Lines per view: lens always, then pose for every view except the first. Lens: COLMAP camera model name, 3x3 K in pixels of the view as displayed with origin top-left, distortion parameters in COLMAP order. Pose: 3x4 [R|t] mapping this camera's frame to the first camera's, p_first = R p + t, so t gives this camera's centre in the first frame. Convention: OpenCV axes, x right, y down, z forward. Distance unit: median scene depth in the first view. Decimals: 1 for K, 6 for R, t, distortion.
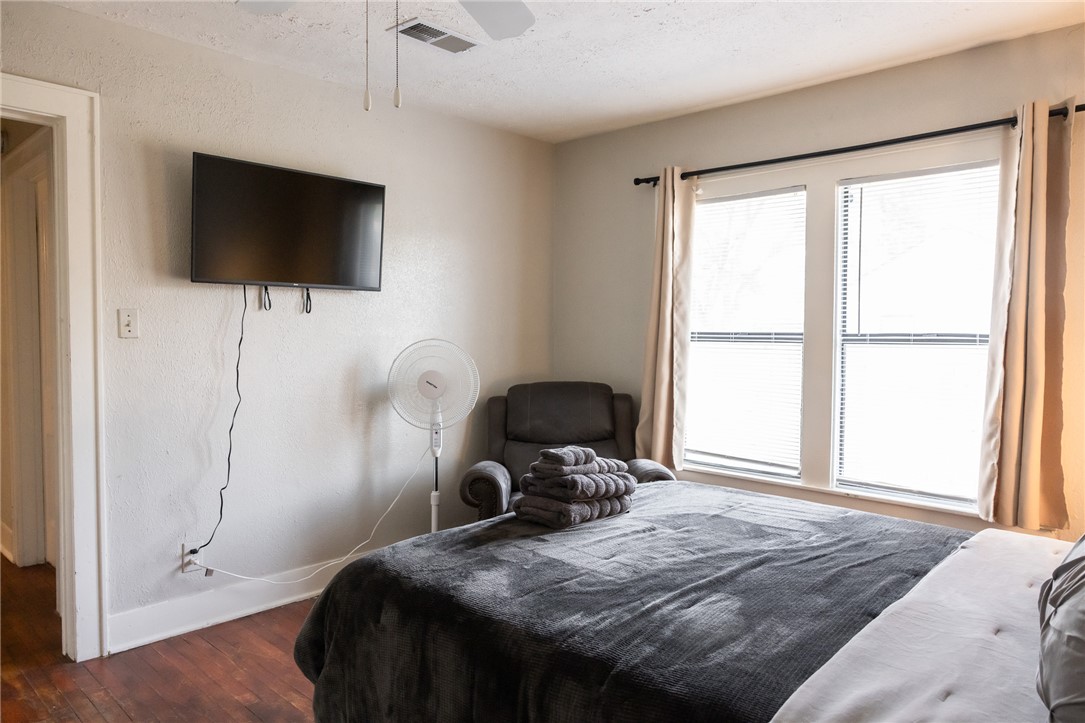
lens RADIAL K [[723.4, 0, 545.3], [0, 723.4, 360.3], [0, 0, 1]] dist [0.002079, 0.003572]
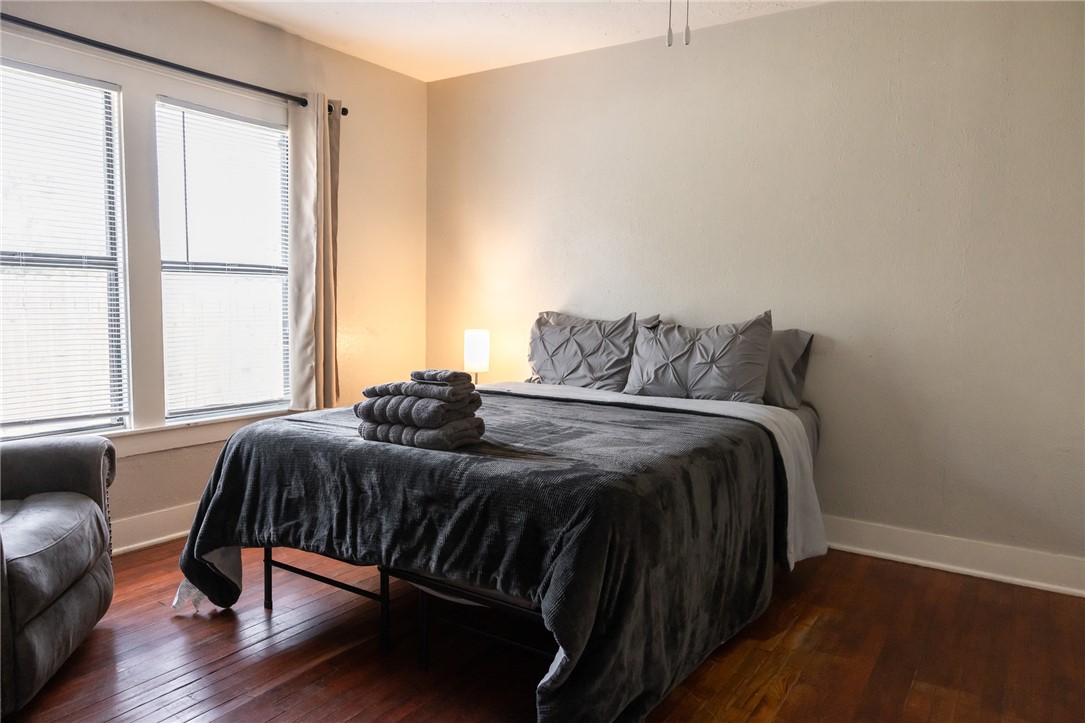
lens RADIAL K [[723.4, 0, 545.3], [0, 723.4, 360.3], [0, 0, 1]] dist [0.002079, 0.003572]
pose [[-0.169428, -0.111951, 0.979164, -0.664793], [0.001505, 0.993497, 0.113850, -0.015204], [-0.985541, 0.020763, -0.168158, 0.710455]]
